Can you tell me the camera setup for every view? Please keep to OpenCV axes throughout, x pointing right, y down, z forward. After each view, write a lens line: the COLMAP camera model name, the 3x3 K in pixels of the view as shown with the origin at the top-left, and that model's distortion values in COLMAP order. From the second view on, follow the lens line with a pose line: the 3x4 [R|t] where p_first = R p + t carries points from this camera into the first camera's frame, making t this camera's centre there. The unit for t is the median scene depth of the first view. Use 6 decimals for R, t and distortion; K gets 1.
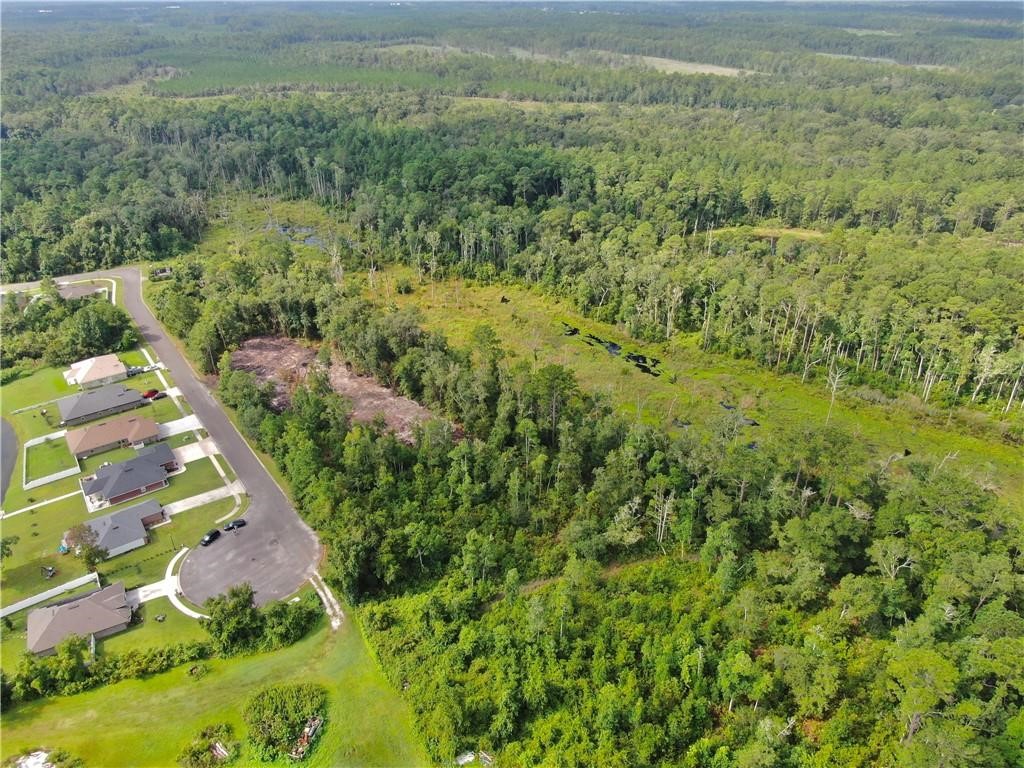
lens RADIAL K [[733.6, 0, 515.4], [0, 733.6, 382.0], [0, 0, 1]] dist [-0.027532, 0.012202]
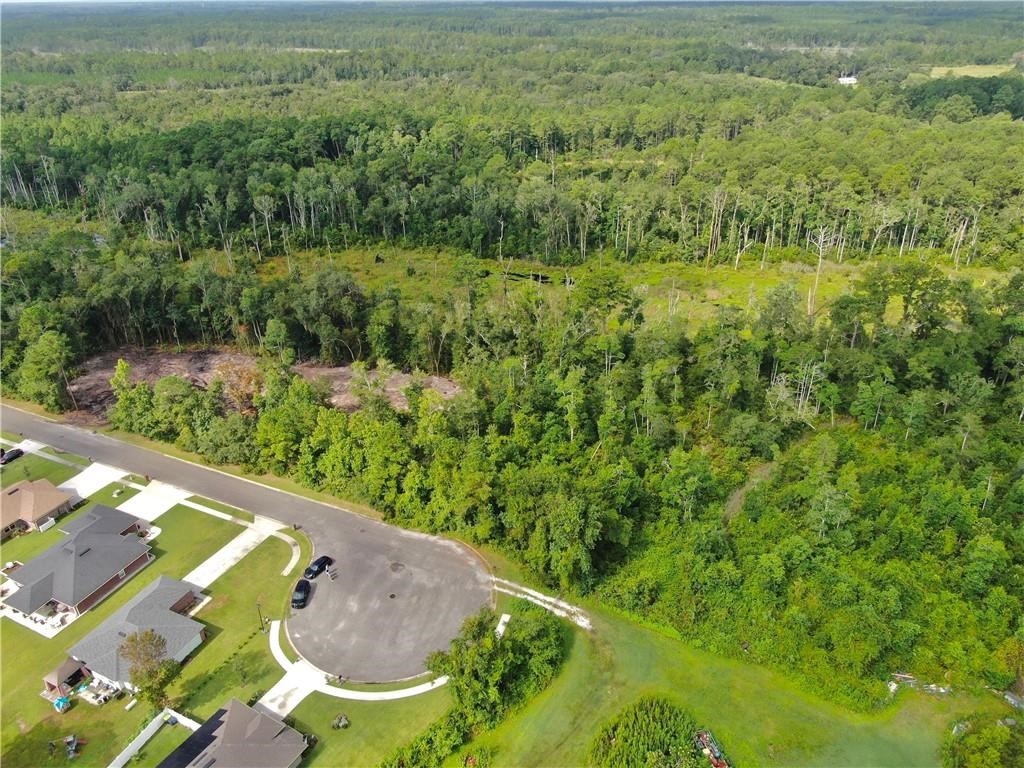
lens RADIAL K [[733.6, 0, 512.4], [0, 733.6, 386.4], [0, 0, 1]] dist [-0.027532, 0.012202]
pose [[0.873857, -0.238697, 0.423554, -0.427010], [0.241959, 0.969149, 0.046971, 0.043384], [-0.421699, 0.061437, 0.904652, 0.283077]]
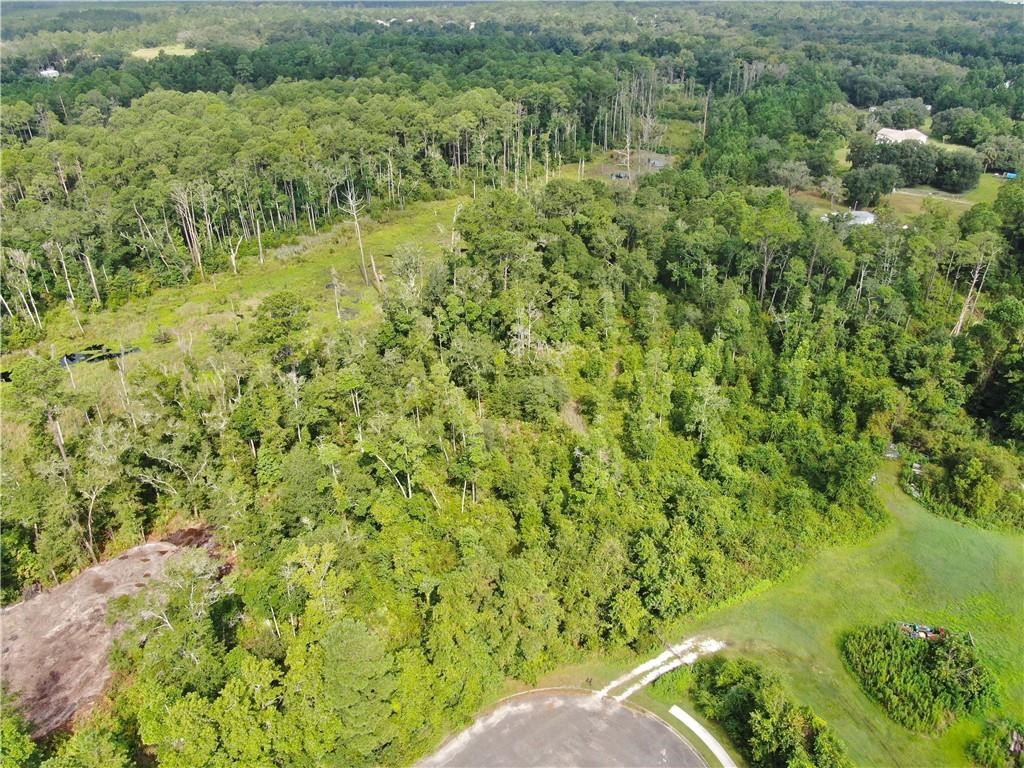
lens RADIAL K [[733.6, 0, 511.9], [0, 733.6, 389.0], [0, 0, 1]] dist [-0.027532, 0.012202]
pose [[0.017854, -0.489636, 0.871744, -0.511592], [0.485824, 0.766286, 0.420453, -0.121870], [-0.873874, 0.416008, 0.251558, 0.697858]]
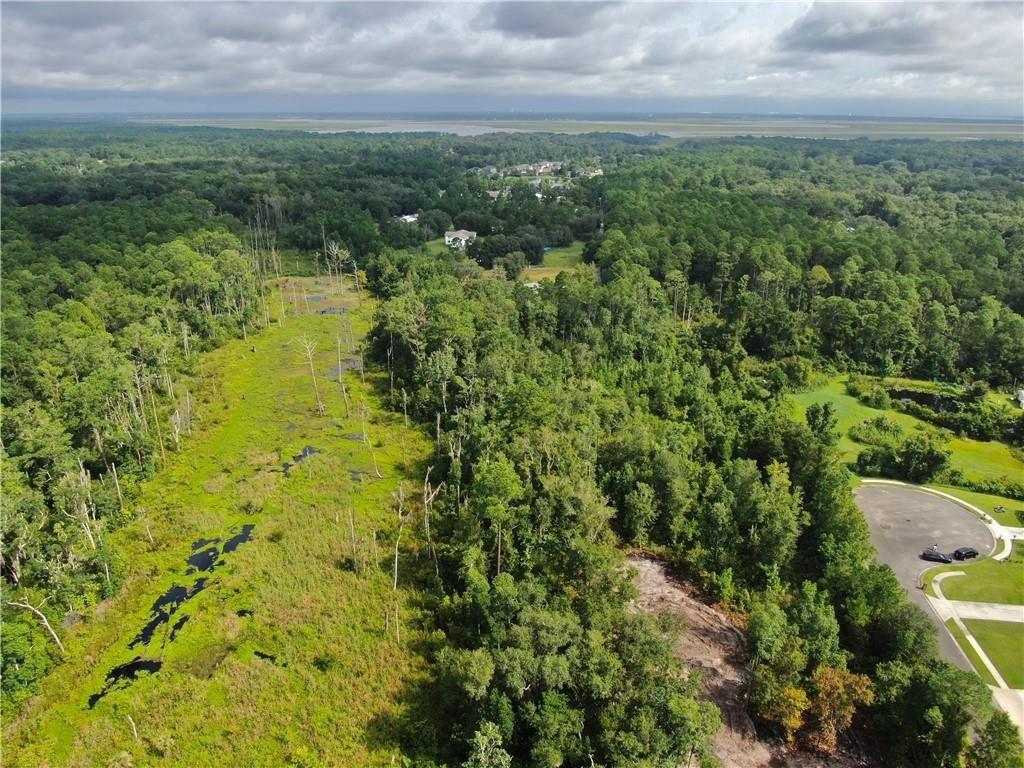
lens RADIAL K [[733.6, 0, 509.9], [0, 733.6, 380.8], [0, 0, 1]] dist [-0.027532, 0.012202]
pose [[-0.740859, -0.229968, 0.631065, -0.449465], [0.327480, 0.696638, 0.638320, -0.551968], [-0.586417, 0.679566, -0.440801, 1.355583]]
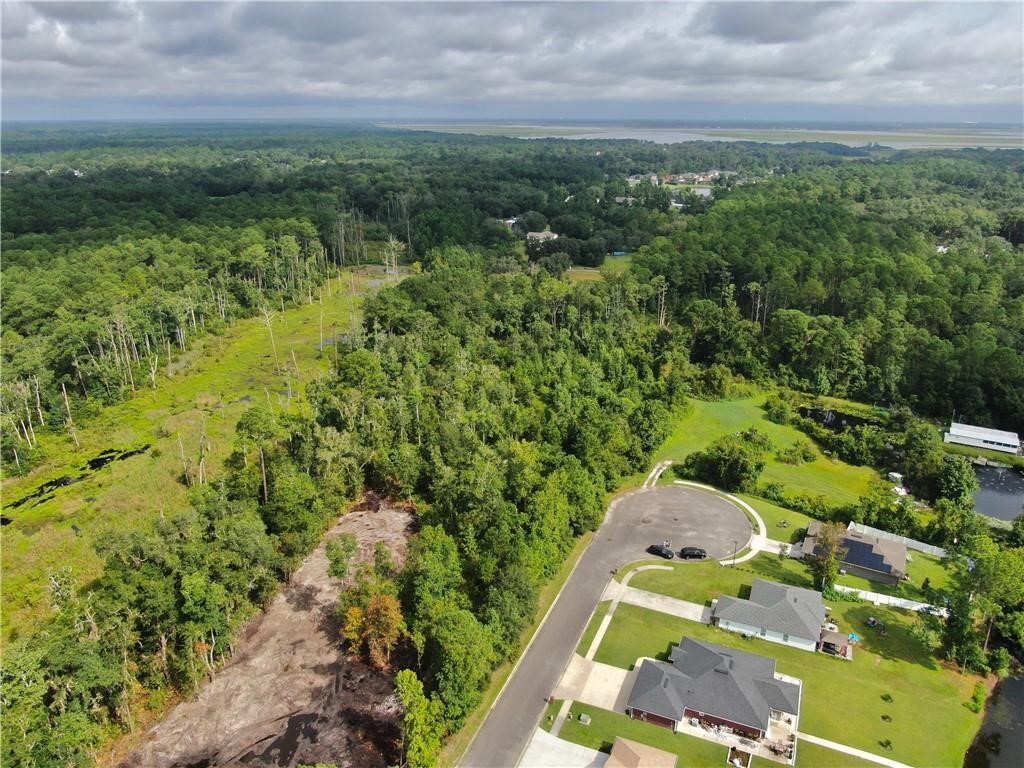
lens RADIAL K [[733.6, 0, 512.0], [0, 733.6, 386.1], [0, 0, 1]] dist [-0.027532, 0.012202]
pose [[-0.513676, -0.293653, 0.806167, -0.823248], [0.415613, 0.736843, 0.533224, -0.410318], [-0.750601, 0.608958, -0.256453, 1.106295]]
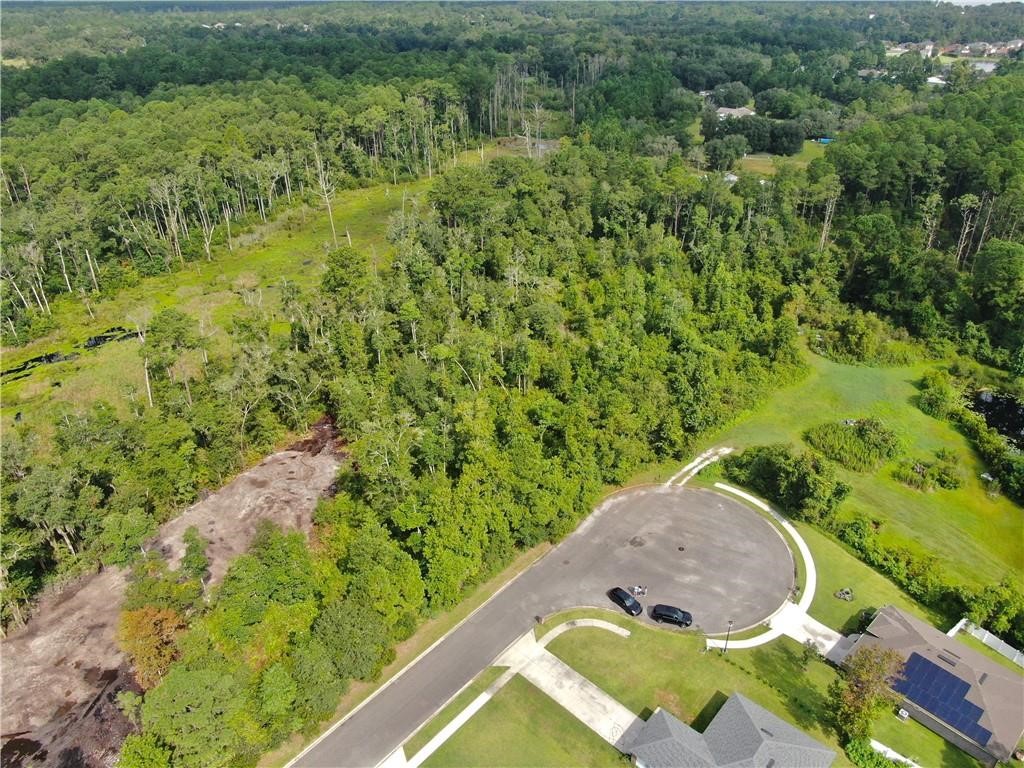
lens RADIAL K [[733.6, 0, 512.2], [0, 733.6, 387.4], [0, 0, 1]] dist [-0.027532, 0.012202]
pose [[-0.213939, -0.477156, 0.852381, -0.689853], [0.477103, 0.710389, 0.517418, -0.225229], [-0.852410, 0.517369, 0.075672, 0.855771]]
